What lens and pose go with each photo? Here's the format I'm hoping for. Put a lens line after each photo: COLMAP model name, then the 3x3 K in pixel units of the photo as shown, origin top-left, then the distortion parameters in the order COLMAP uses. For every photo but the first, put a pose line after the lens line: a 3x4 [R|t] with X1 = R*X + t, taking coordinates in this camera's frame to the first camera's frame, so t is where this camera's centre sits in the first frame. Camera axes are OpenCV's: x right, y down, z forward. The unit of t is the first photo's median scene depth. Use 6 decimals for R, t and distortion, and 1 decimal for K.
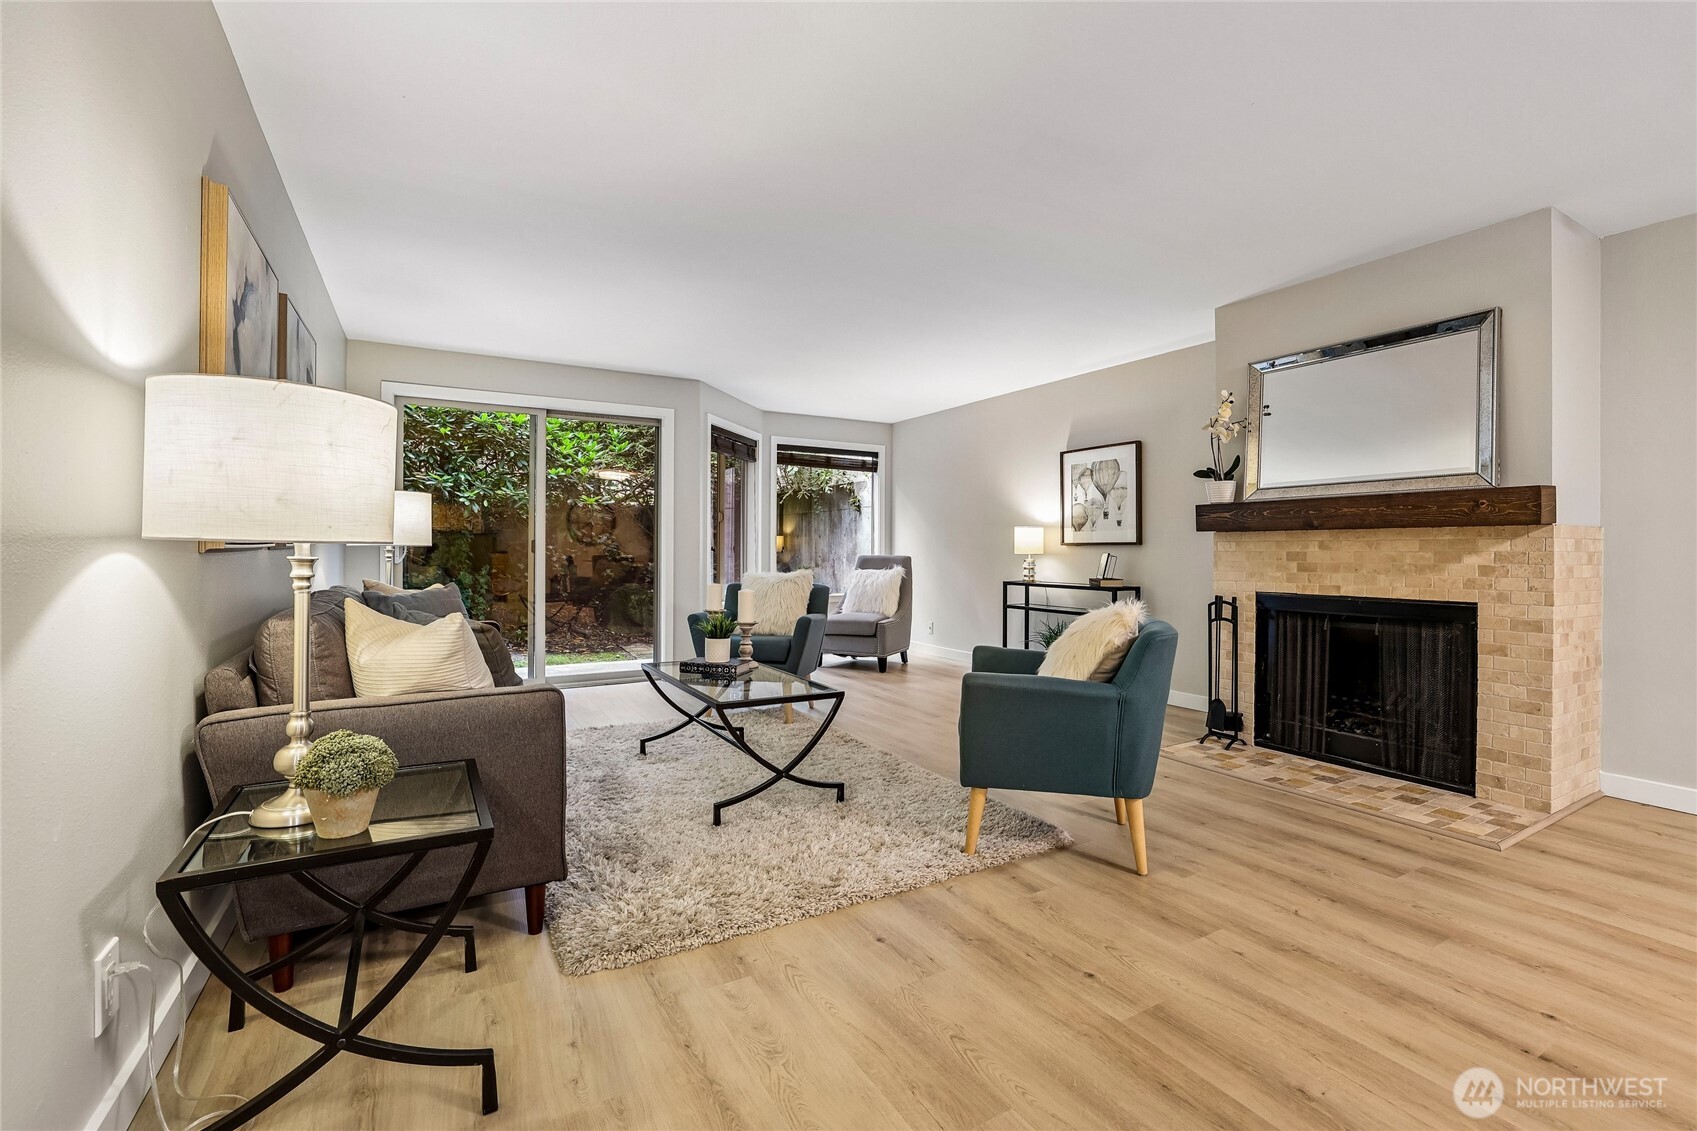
lens RADIAL K [[729.2, 0, 851.9], [0, 729.2, 549.2], [0, 0, 1]] dist [-0.043027, 0.017016]
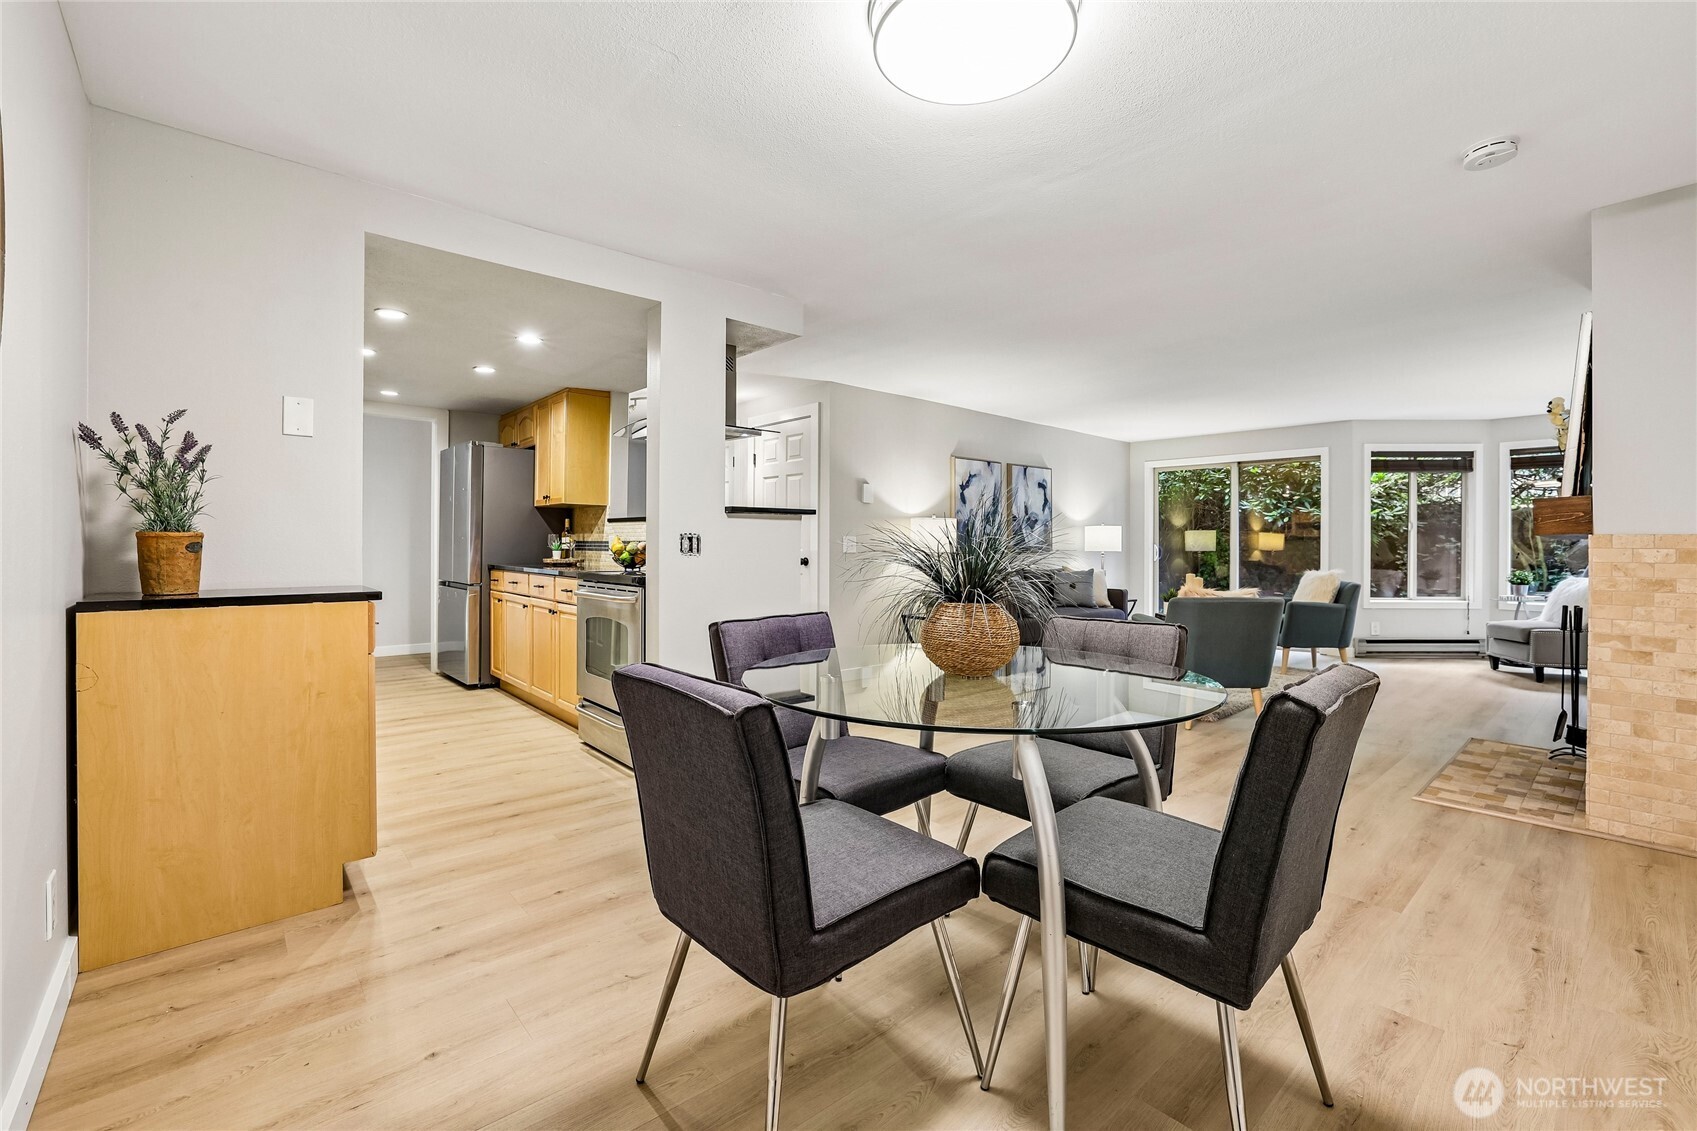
lens RADIAL K [[729.2, 0, 851.9], [0, 729.2, 549.2], [0, 0, 1]] dist [-0.043027, 0.017016]
pose [[0.204201, -0.000272, -0.978929, 1.818717], [-0.003179, 0.999995, -0.000941, -0.010472], [0.978924, 0.003304, 0.204199, -0.216027]]
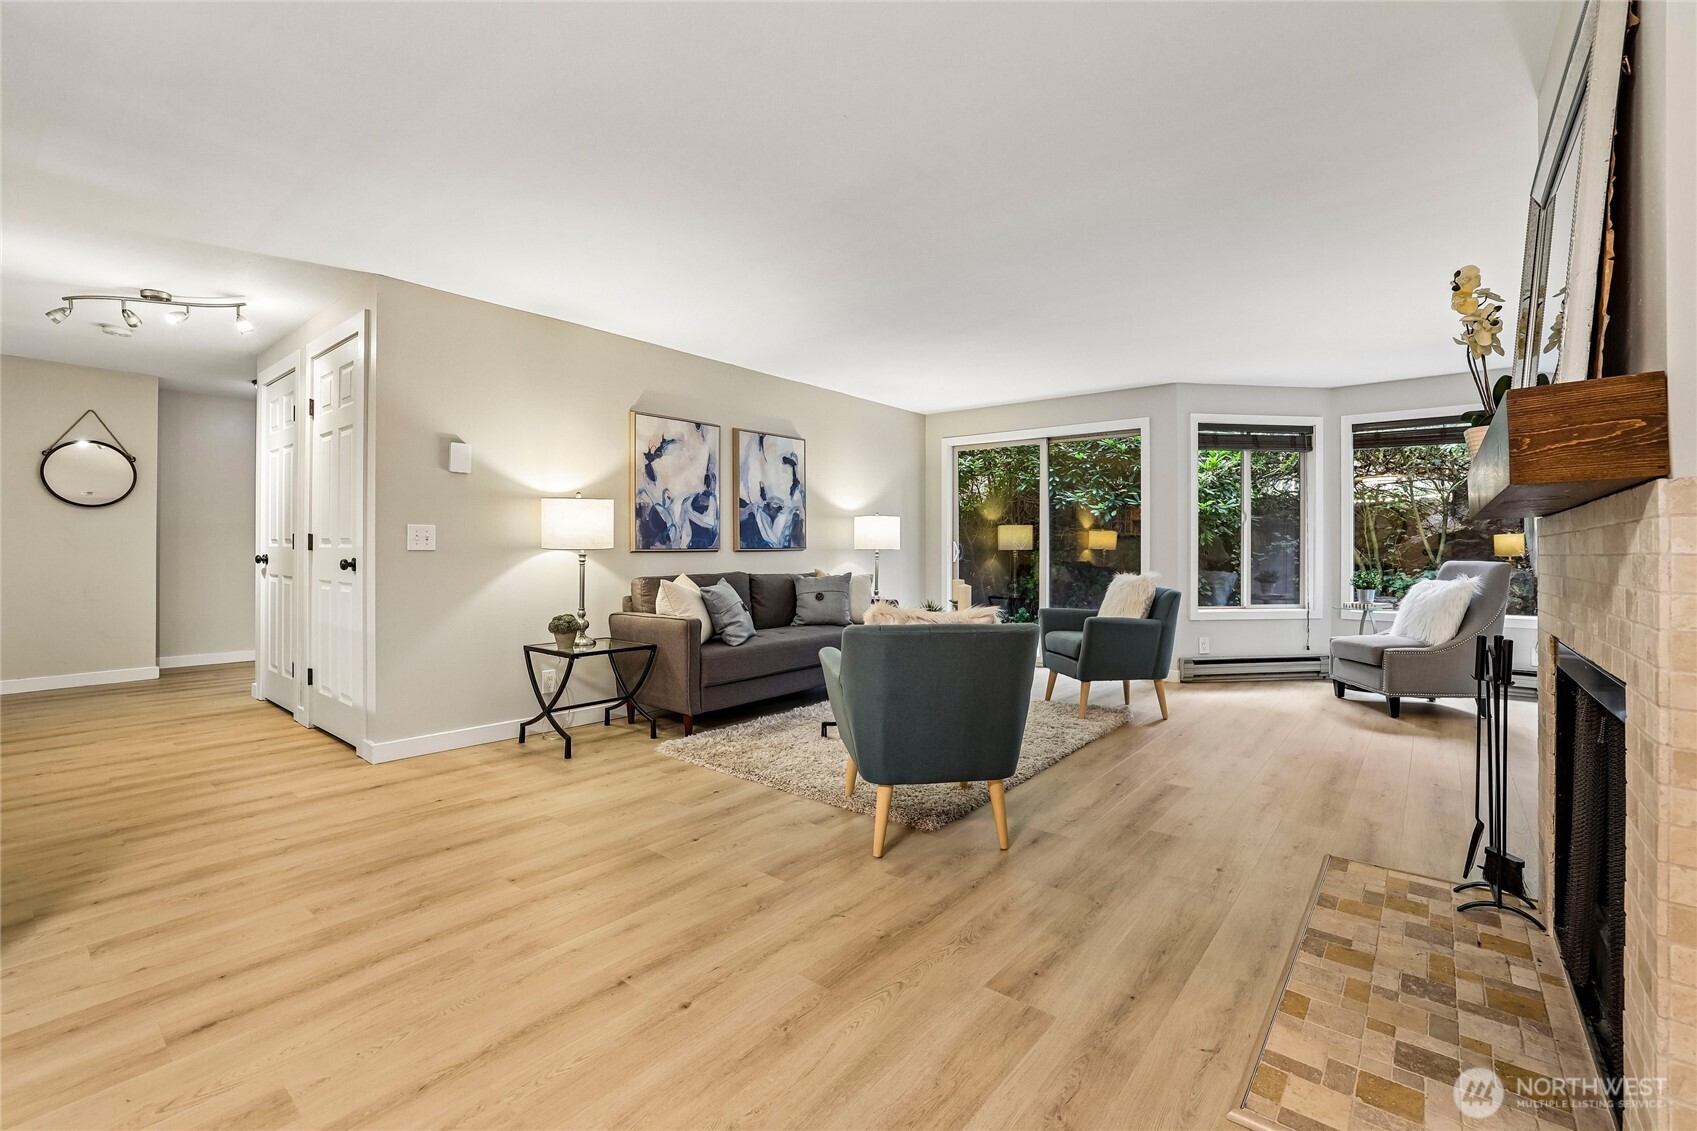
lens RADIAL K [[729.2, 0, 851.9], [0, 729.2, 549.2], [0, 0, 1]] dist [-0.043027, 0.017016]
pose [[0.356827, -0.005019, -0.934157, 1.224960], [-0.000313, 0.999985, -0.005493, 0.003055], [0.934170, 0.002252, 0.356820, 0.511437]]
